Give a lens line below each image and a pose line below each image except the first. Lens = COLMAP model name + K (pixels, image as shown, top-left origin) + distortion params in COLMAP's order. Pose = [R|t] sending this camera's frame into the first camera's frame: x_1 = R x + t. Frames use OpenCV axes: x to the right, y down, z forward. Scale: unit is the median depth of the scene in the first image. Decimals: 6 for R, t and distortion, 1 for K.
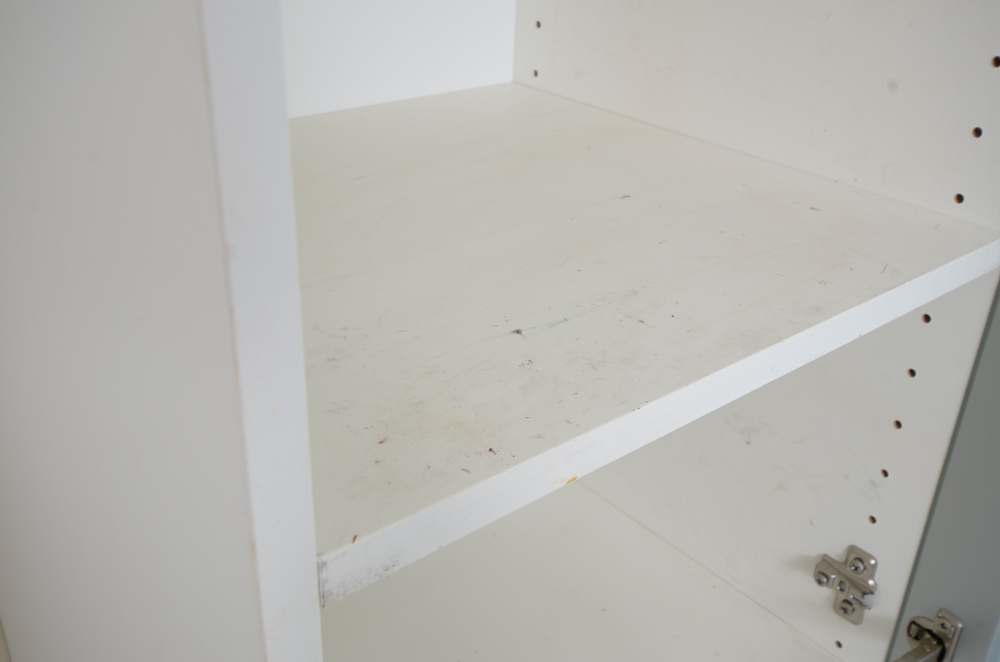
lens RADIAL K [[979.3, 0, 500.0], [0, 979.3, 331.0], [0, 0, 1]] dist [0.021505, 0.009375]
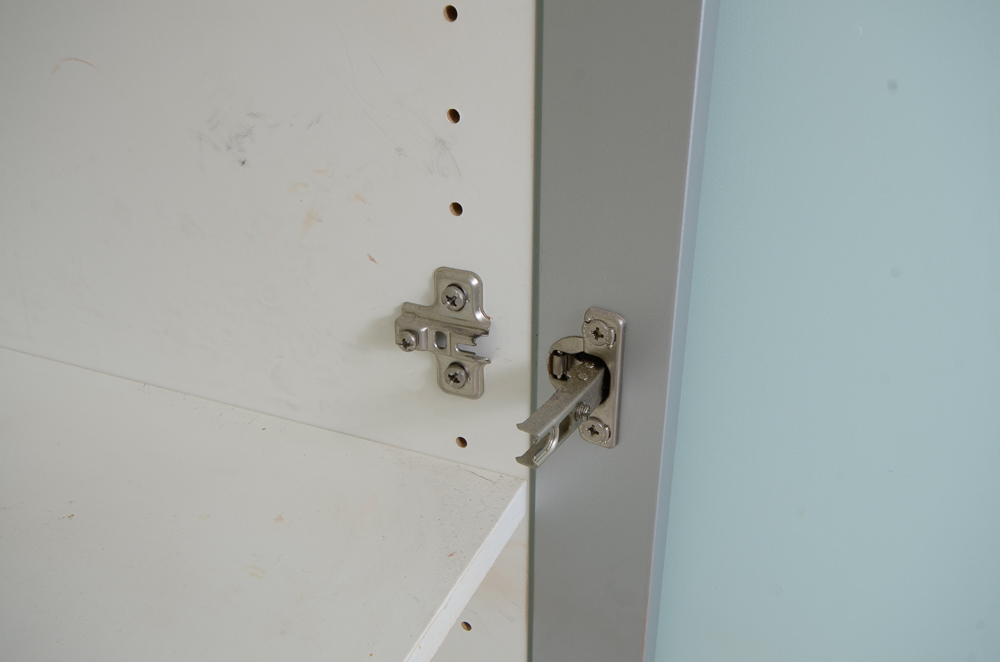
lens RADIAL K [[979.3, 0, 500.0], [0, 979.3, 331.0], [0, 0, 1]] dist [0.021505, 0.009375]
pose [[0.897170, -0.244695, 0.367711, 0.161544], [0.239073, 0.969049, 0.061549, 0.228968], [-0.371390, 0.032690, 0.927901, 0.429769]]
